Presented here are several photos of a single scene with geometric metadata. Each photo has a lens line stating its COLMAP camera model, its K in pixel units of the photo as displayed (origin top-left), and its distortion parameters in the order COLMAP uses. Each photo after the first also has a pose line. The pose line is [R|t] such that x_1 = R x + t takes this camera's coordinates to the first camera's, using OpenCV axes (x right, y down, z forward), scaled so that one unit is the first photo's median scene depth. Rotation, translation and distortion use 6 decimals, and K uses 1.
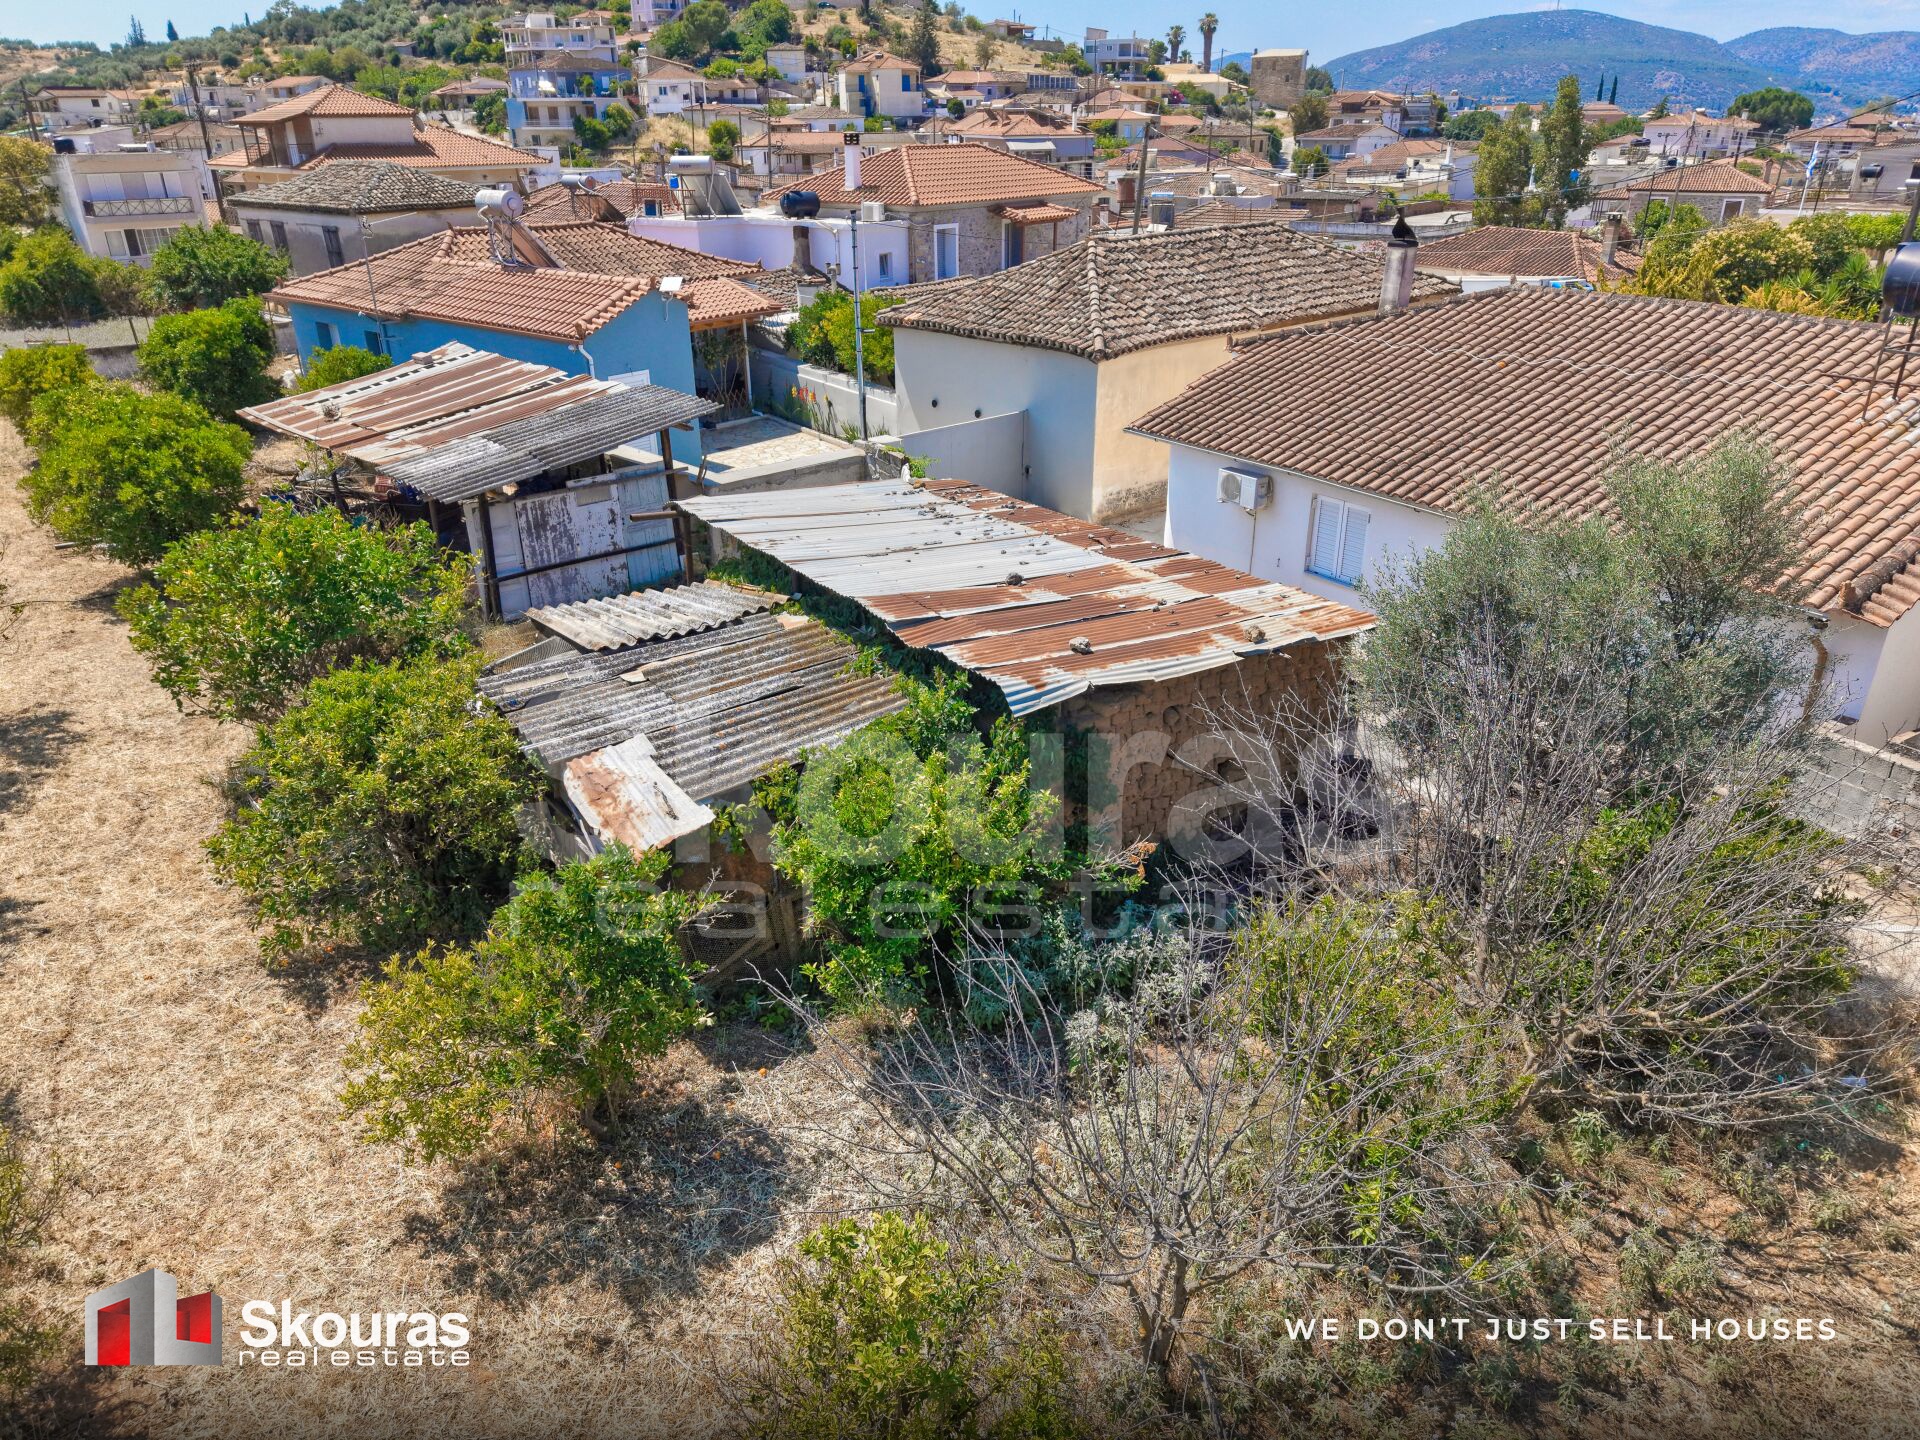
lens RADIAL K [[1274.7, 0, 955.1], [0, 1274.7, 811.8], [0, 0, 1]] dist [0.003628, -0.003029]
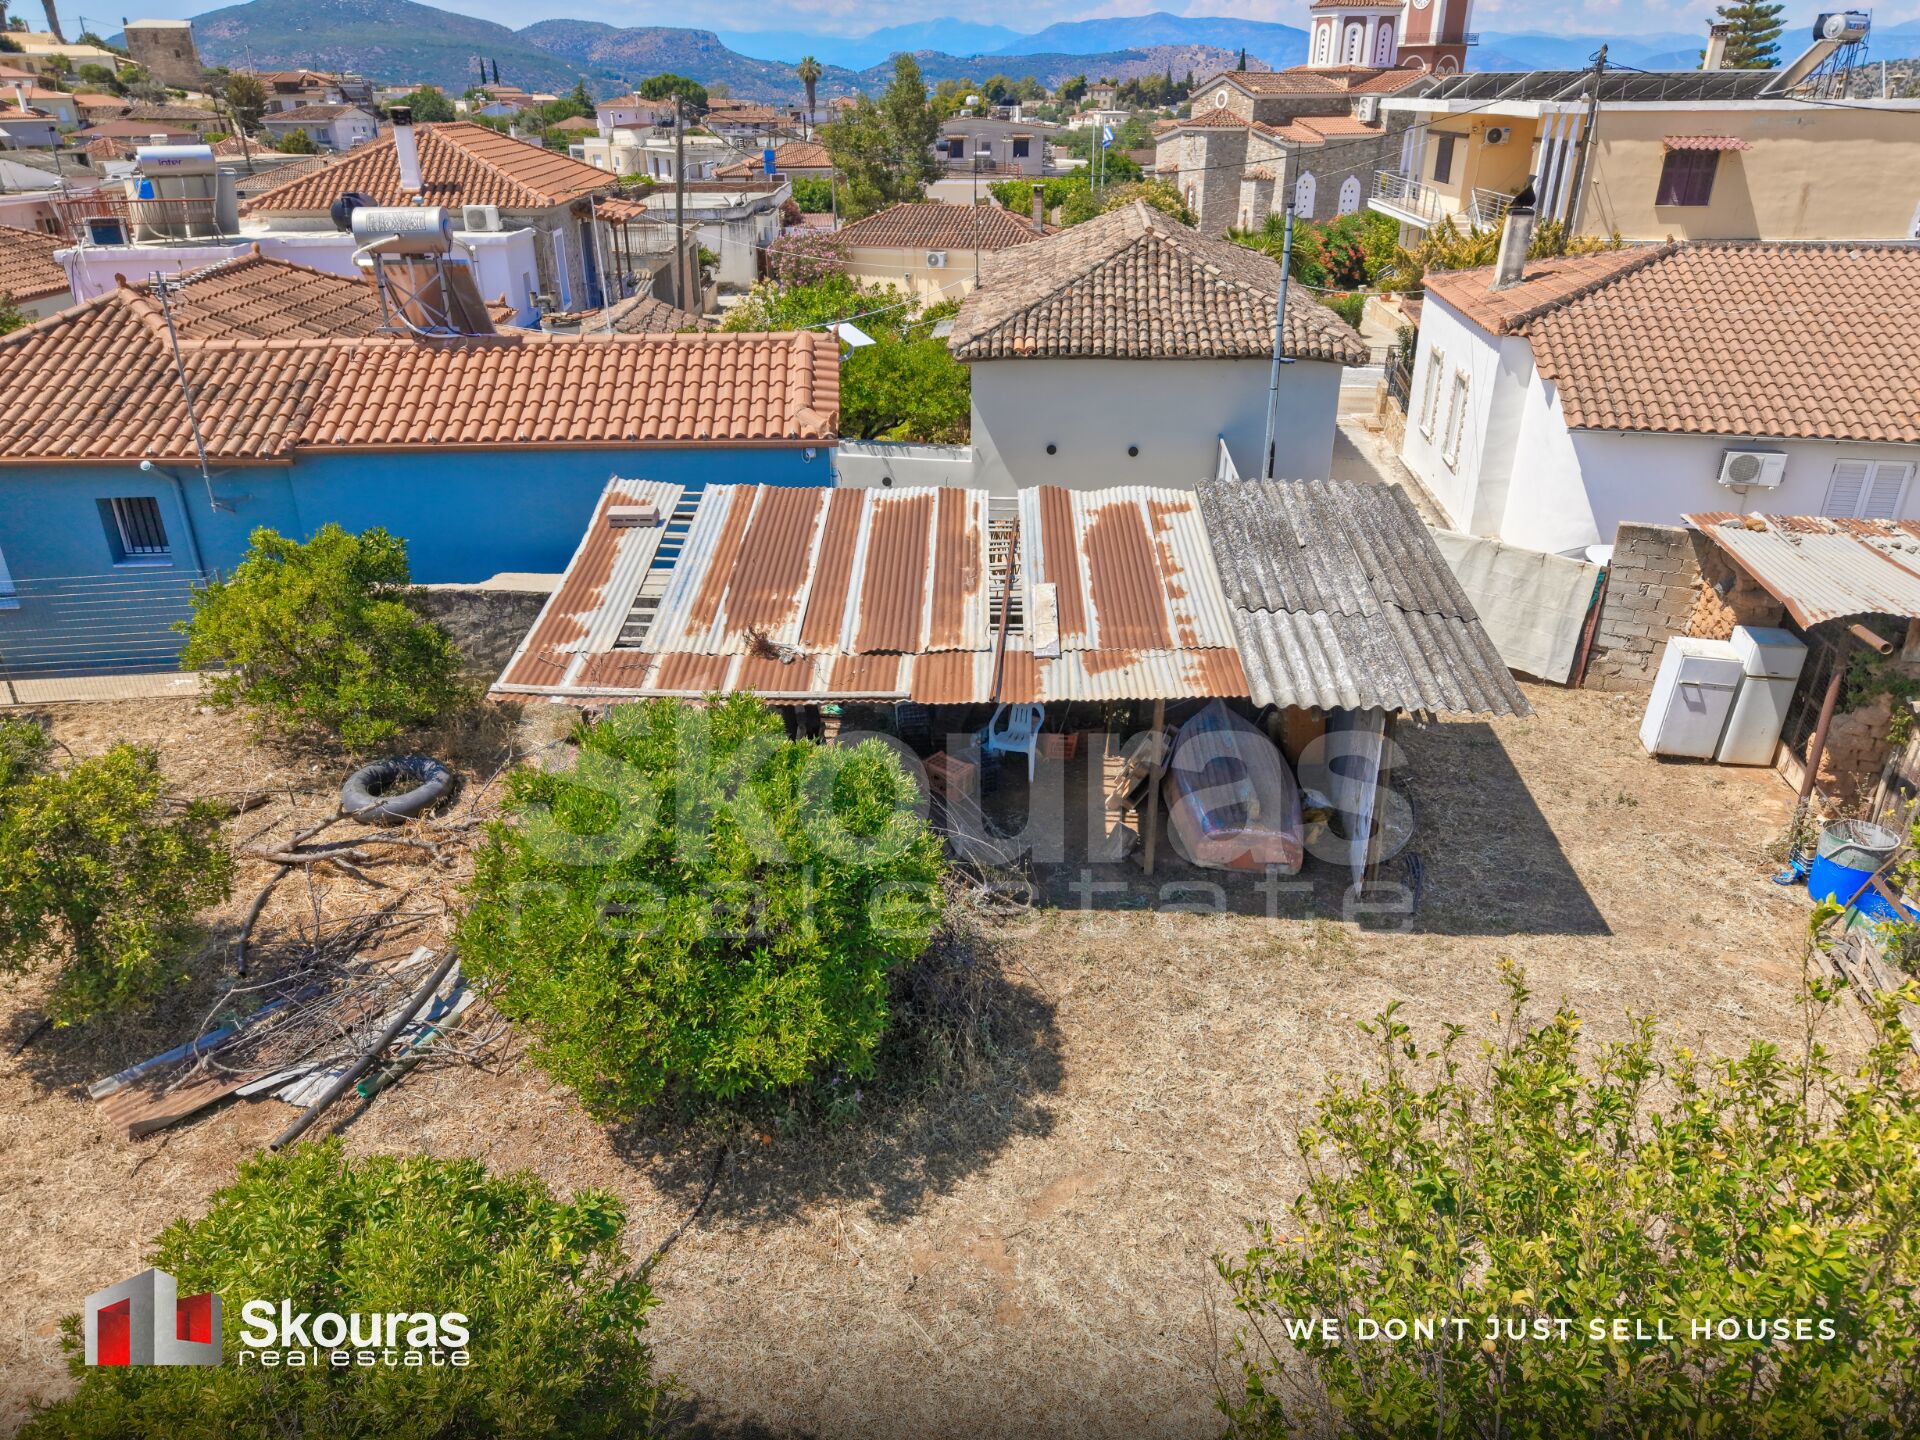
lens RADIAL K [[1274.7, 0, 955.1], [0, 1274.7, 811.8], [0, 0, 1]] dist [0.003628, -0.003029]
pose [[0.721270, -0.334196, 0.606699, -0.087297], [0.328251, 0.936220, 0.125472, -0.033105], [-0.609936, 0.108650, 0.784967, 0.064414]]
